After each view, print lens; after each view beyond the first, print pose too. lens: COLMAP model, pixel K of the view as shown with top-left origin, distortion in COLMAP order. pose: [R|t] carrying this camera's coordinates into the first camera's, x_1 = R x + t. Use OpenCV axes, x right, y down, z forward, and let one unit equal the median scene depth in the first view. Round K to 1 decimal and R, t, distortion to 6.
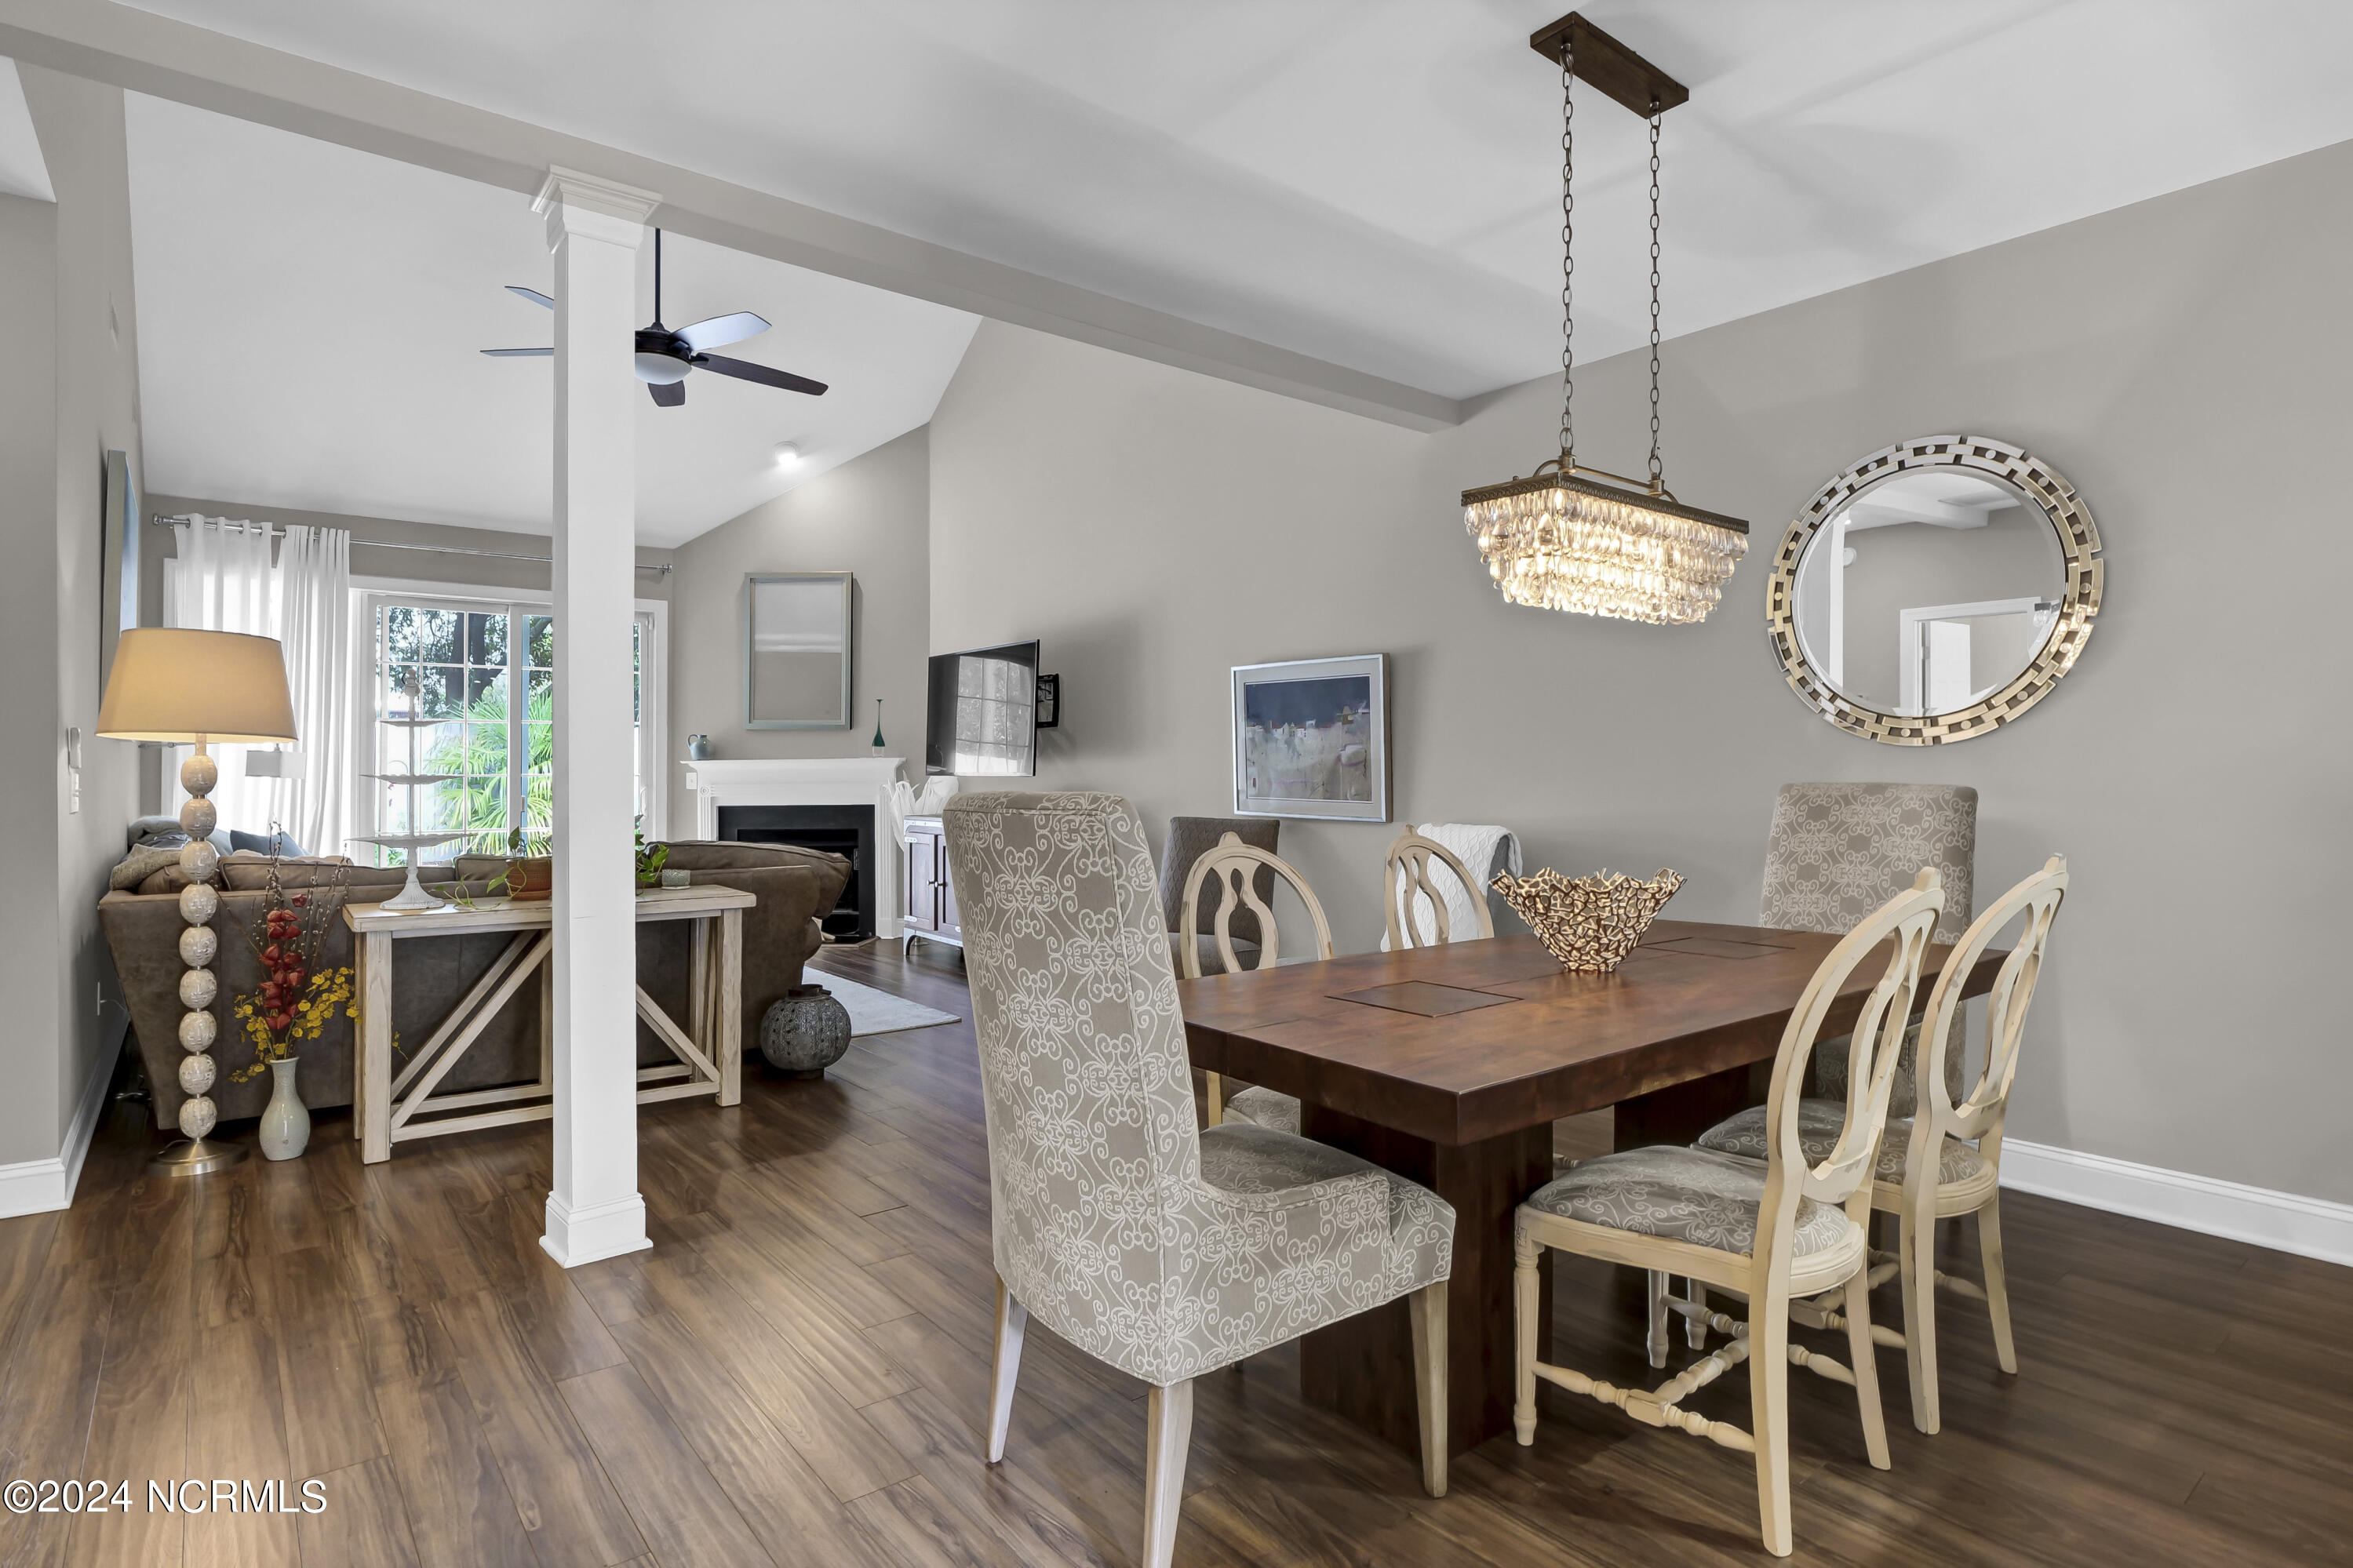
lens RADIAL K [[1215.4, 0, 1176.5], [0, 1215.4, 784.0], [0, 0, 1]] dist [-0.002780, -0.000197]
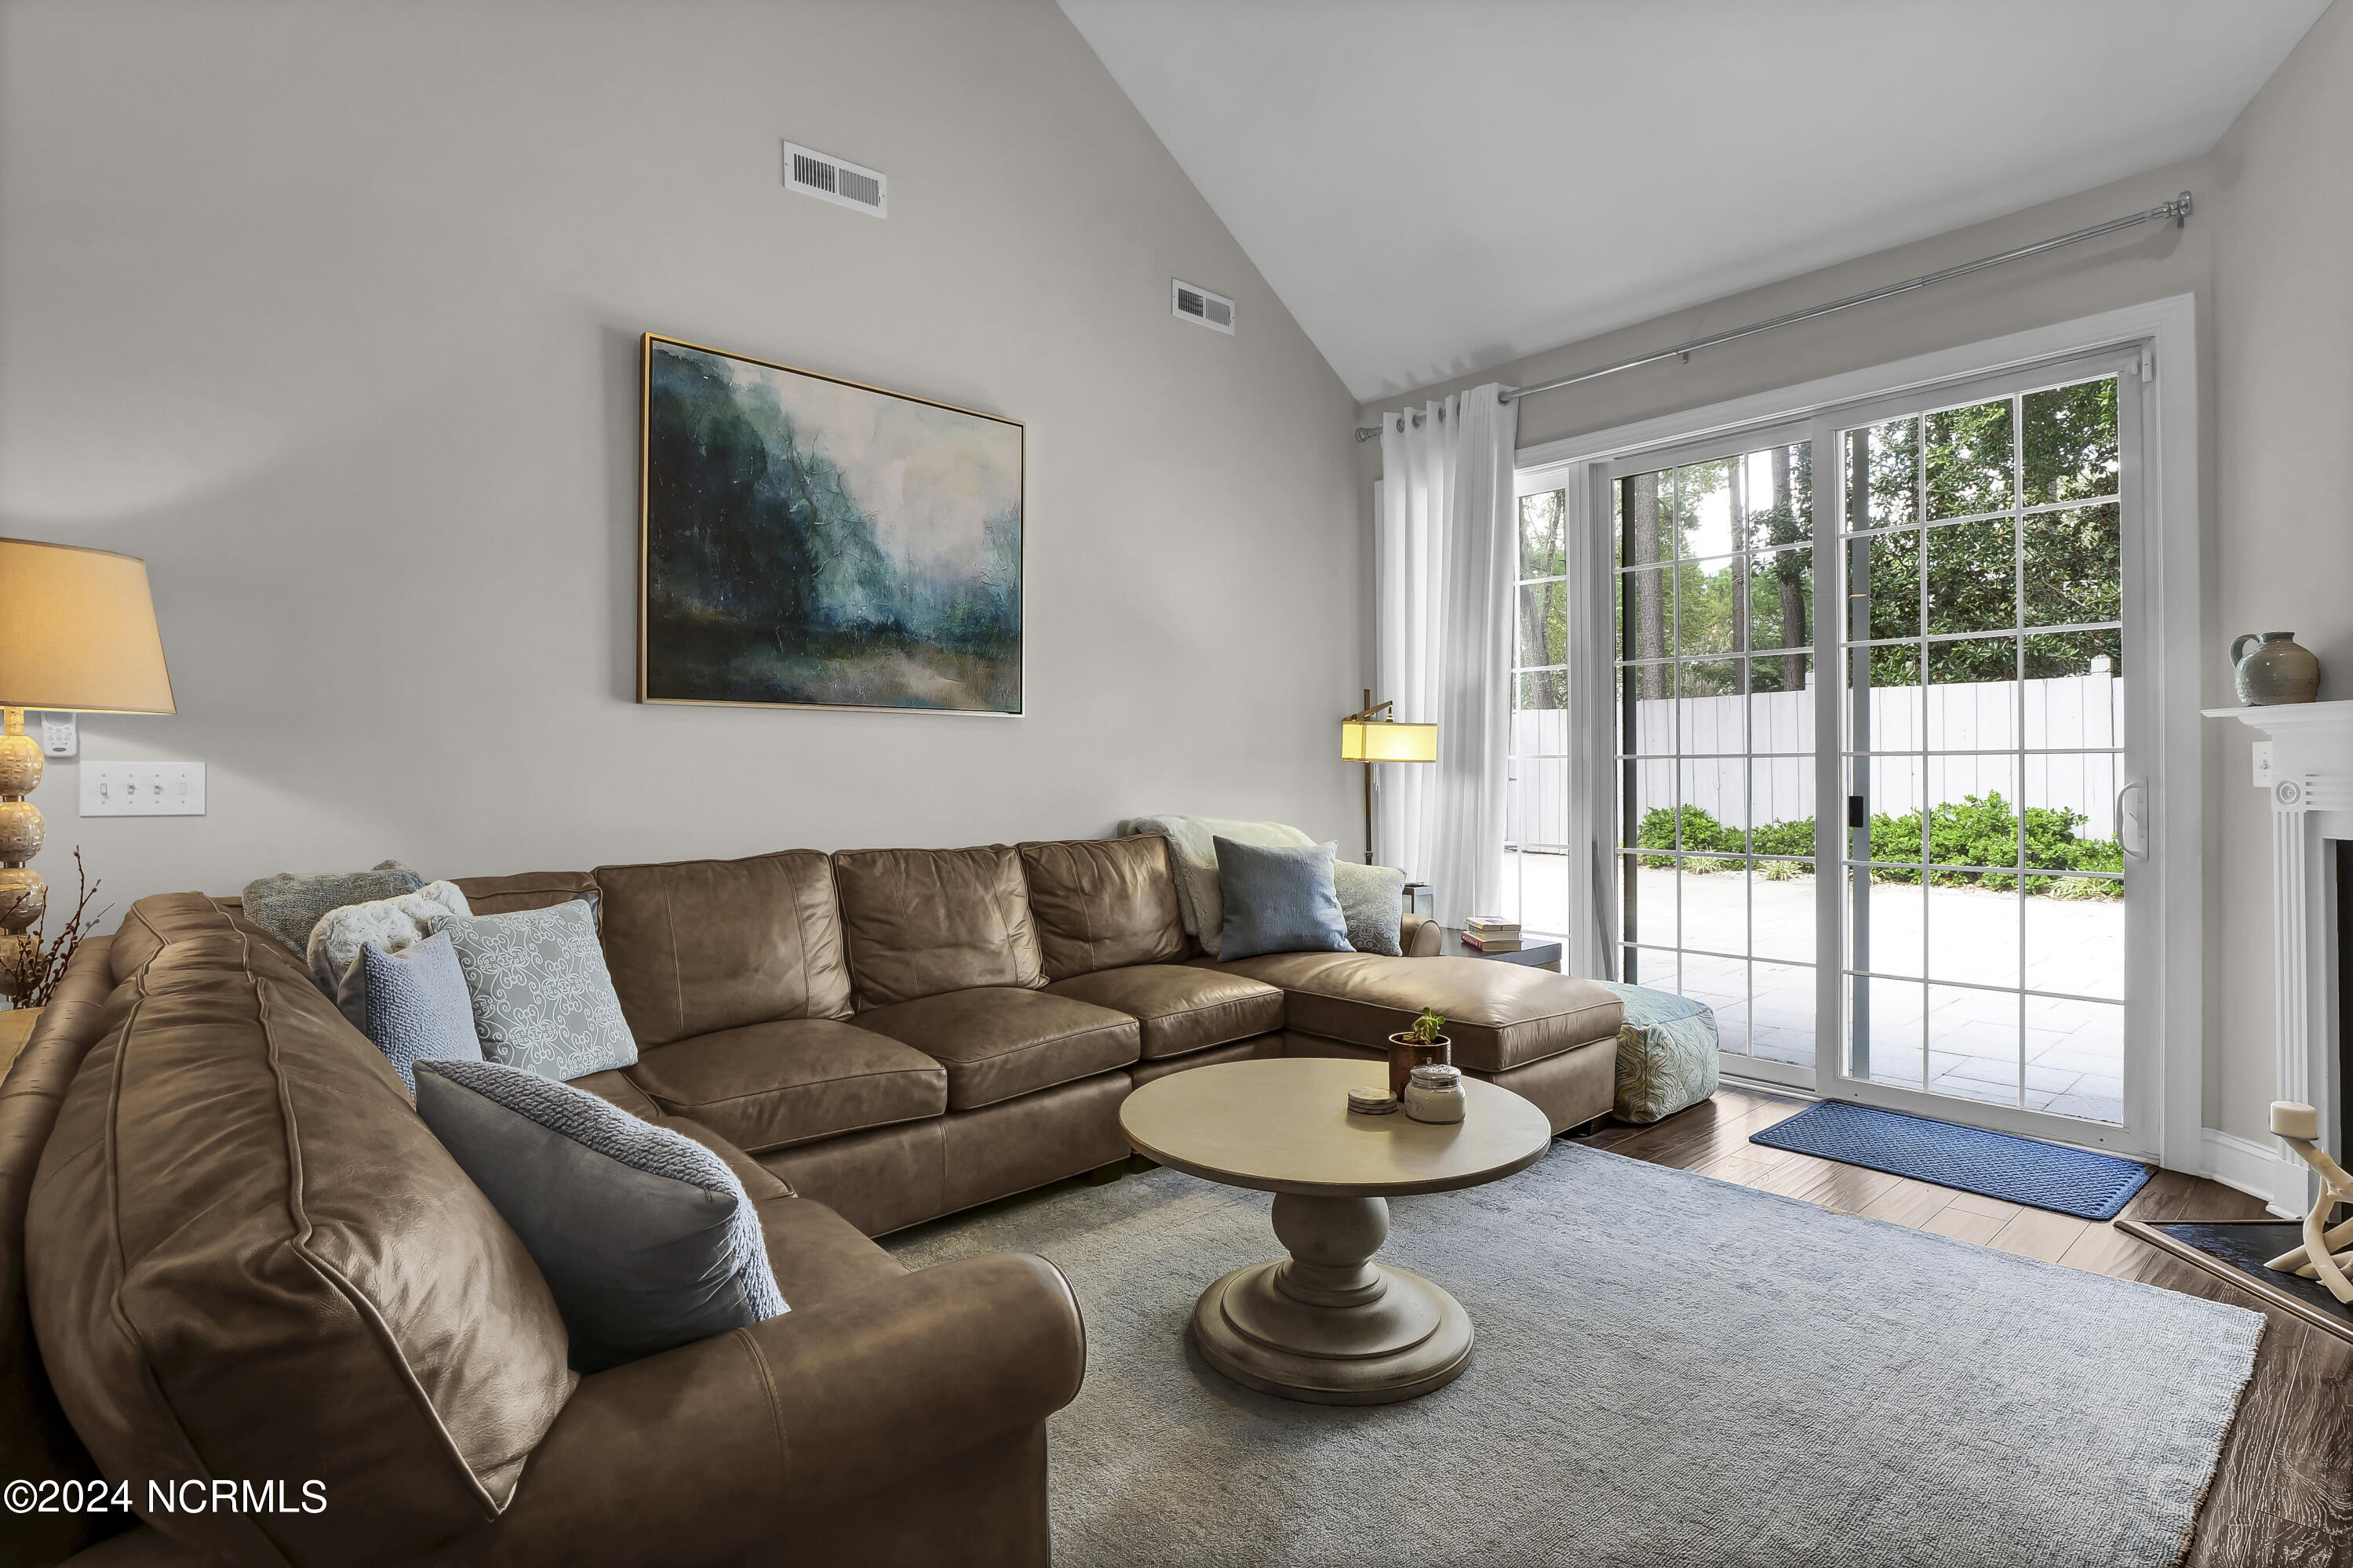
lens RADIAL K [[1168.6, 0, 1156.0], [0, 1168.6, 761.0], [0, 0, 1]] dist [-0.002882, -0.011469]
pose [[0.039046, -0.003769, -0.999230, -0.169713], [0.001519, 0.999992, -0.003712, -0.007373], [0.999236, -0.001373, 0.039051, 1.554830]]
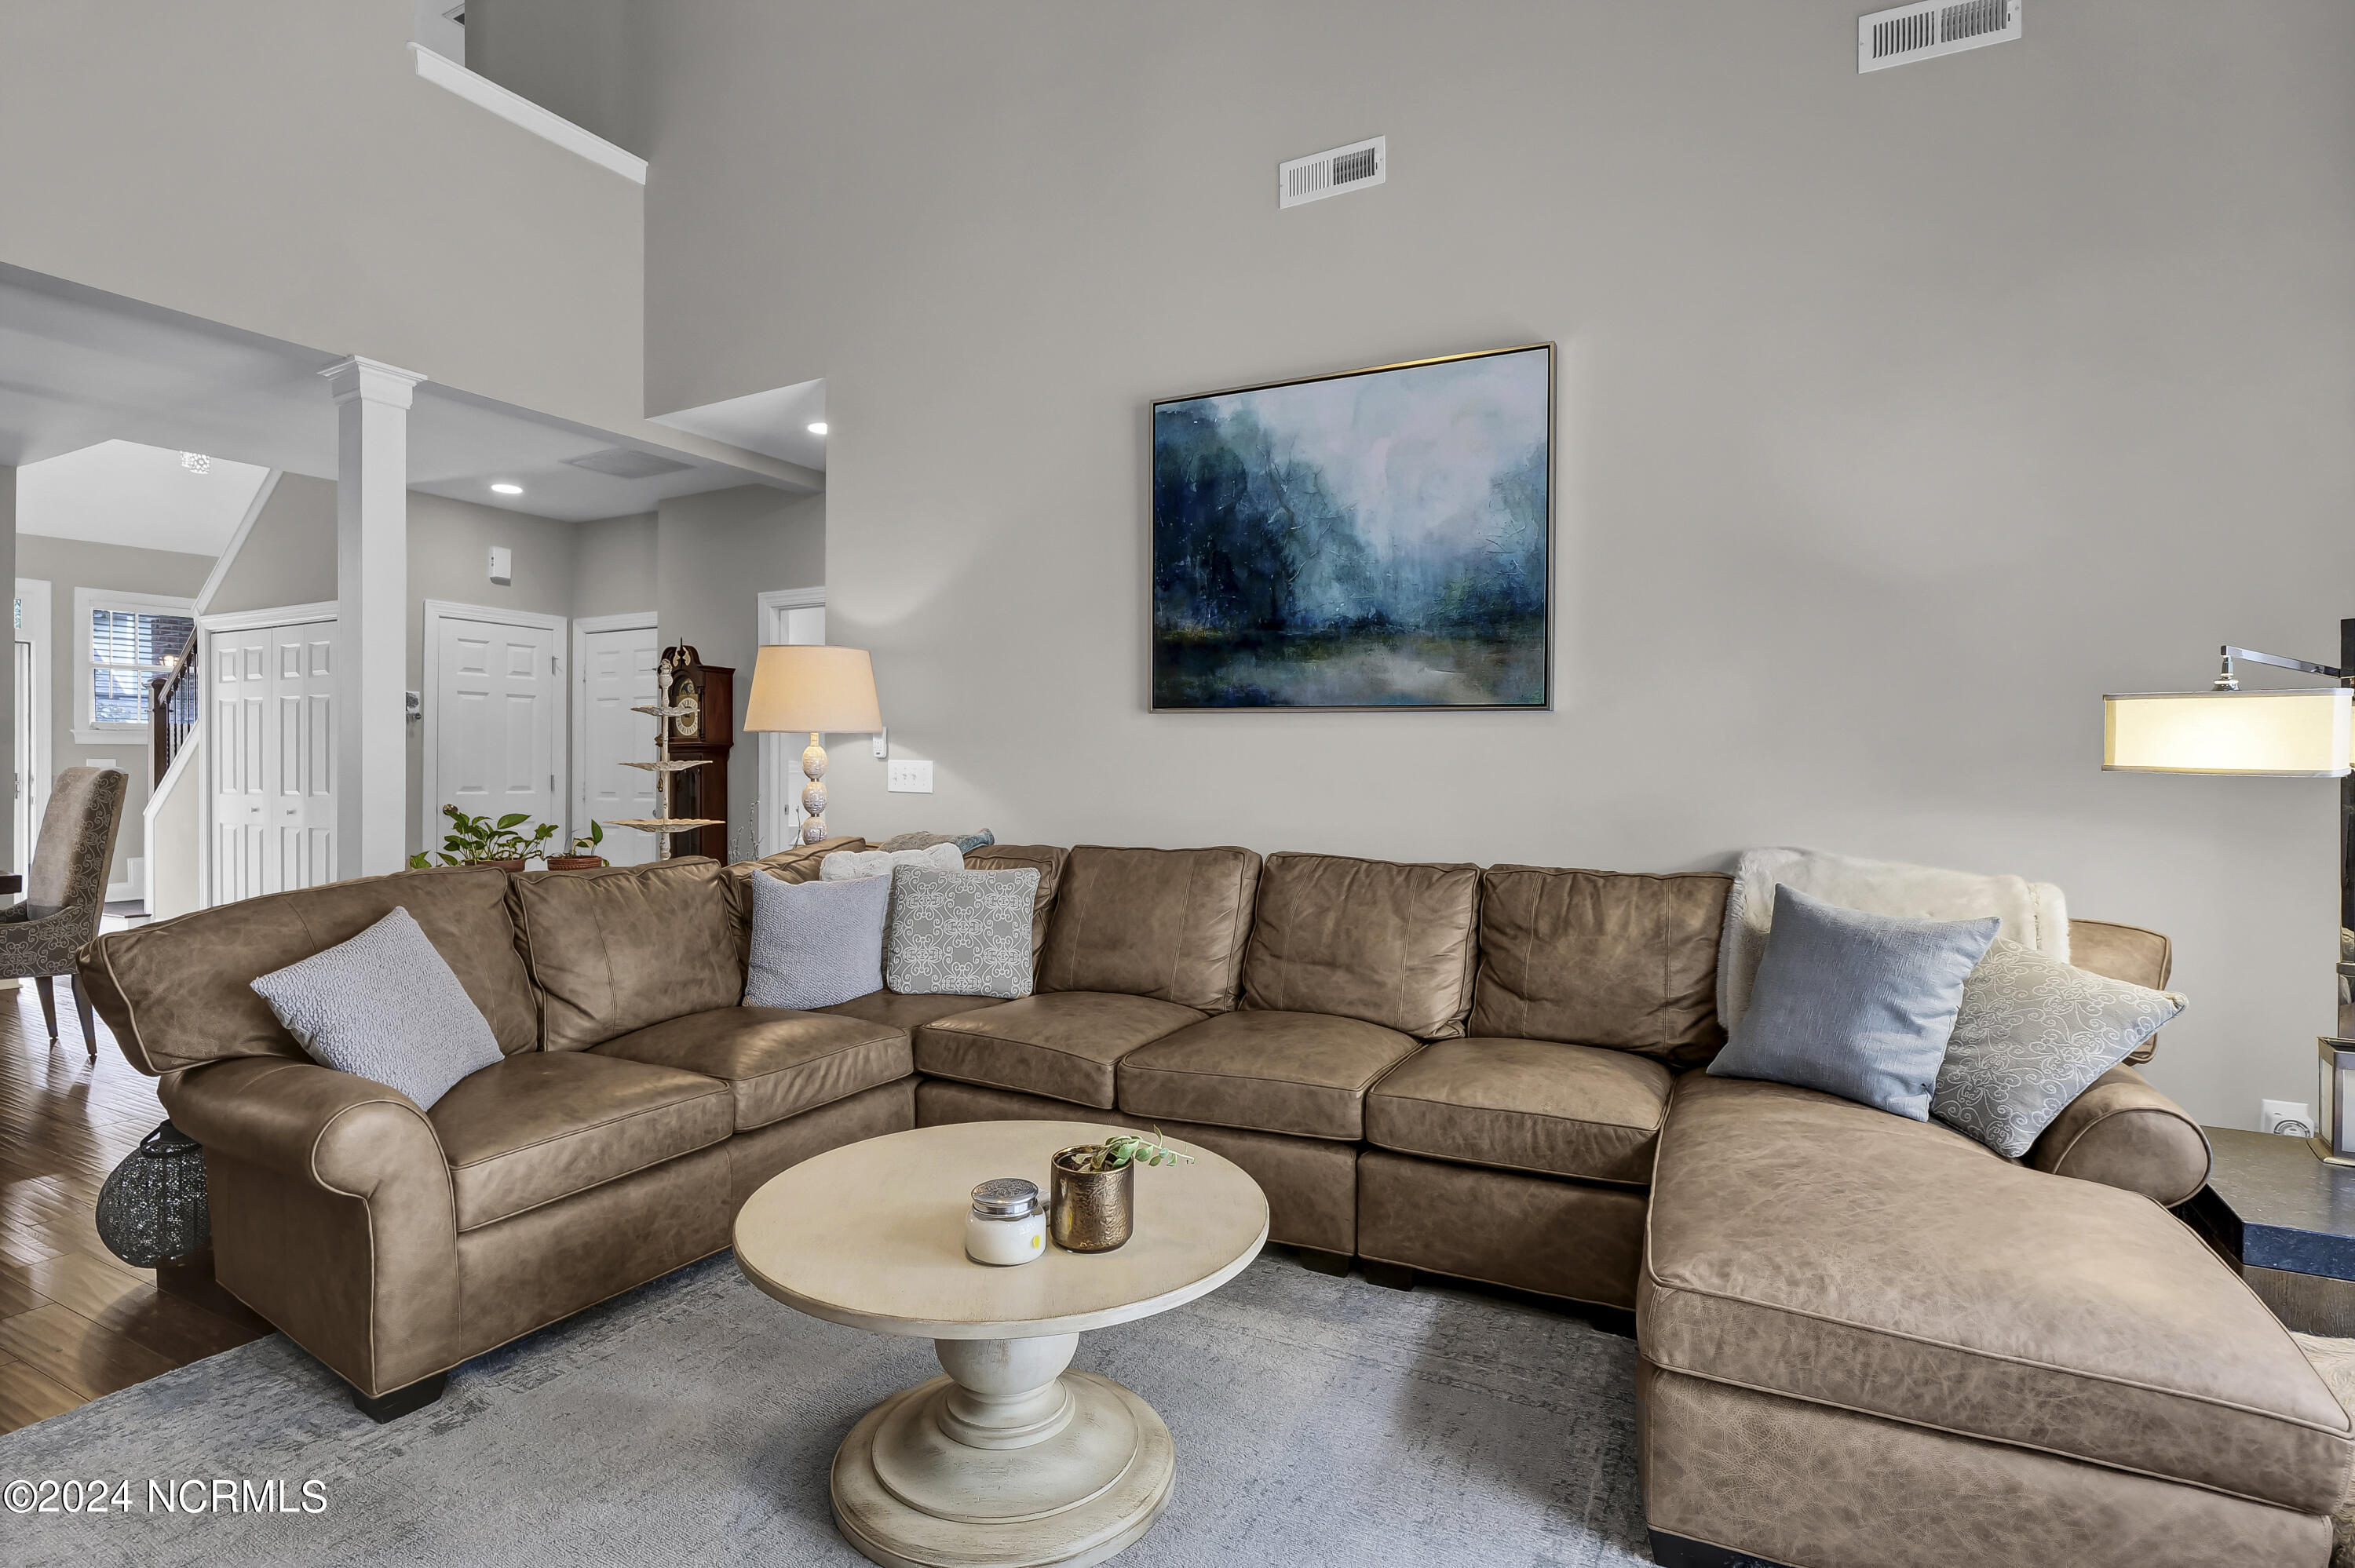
lens RADIAL K [[1169.5, 0, 1156.9], [0, 1169.5, 761.0], [0, 0, 1]] dist [-0.002882, -0.011469]
pose [[-0.921359, -0.003512, -0.388697, -0.664399], [-0.005577, 0.999976, 0.004184, -0.016482], [0.388673, 0.006023, -0.921356, 2.178809]]
